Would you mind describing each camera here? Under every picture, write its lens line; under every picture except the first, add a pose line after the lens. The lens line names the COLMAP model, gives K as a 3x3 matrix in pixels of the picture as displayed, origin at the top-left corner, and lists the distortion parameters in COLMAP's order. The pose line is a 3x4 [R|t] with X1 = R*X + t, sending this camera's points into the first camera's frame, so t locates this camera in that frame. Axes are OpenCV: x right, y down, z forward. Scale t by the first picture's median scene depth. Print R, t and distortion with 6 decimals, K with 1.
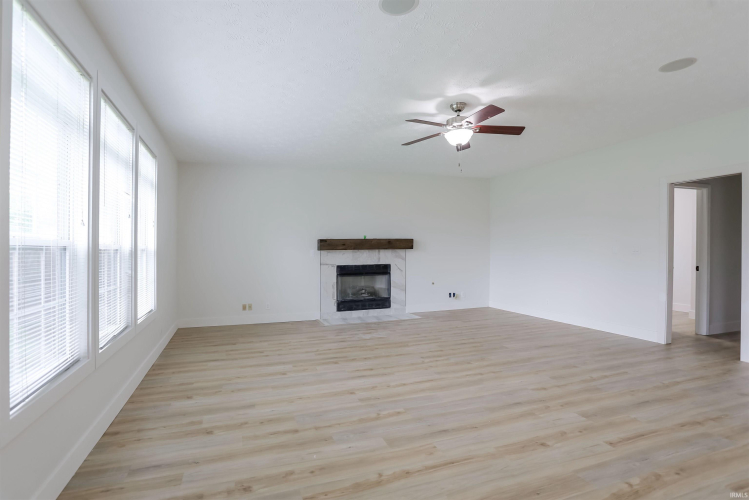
lens RADIAL K [[385.0, 0, 374.5], [0, 385.0, 250.0], [0, 0, 1]] dist [-0.000556, 0.000109]
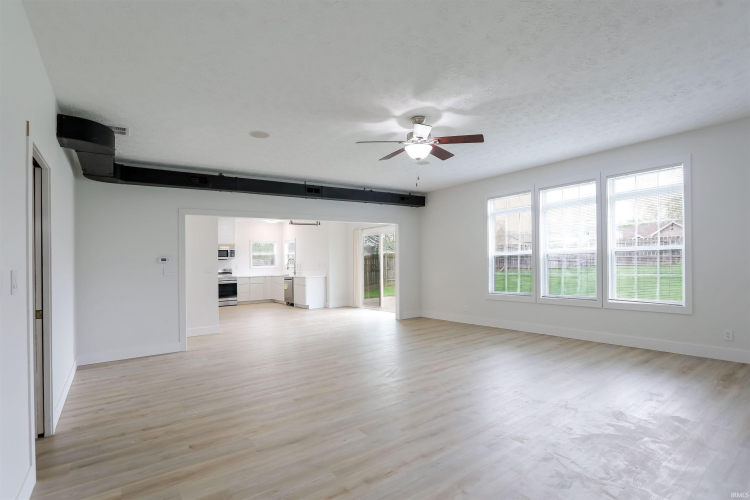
lens RADIAL K [[369.6, 0, 375.0], [0, 369.6, 250.0], [0, 0, 1]] dist [-0.029203, 0.000548]
pose [[-0.968817, 0.003772, -0.247748, 0.646109], [0.006742, 0.999915, -0.011141, -0.036880], [0.247685, -0.012464, -0.968760, 2.170006]]
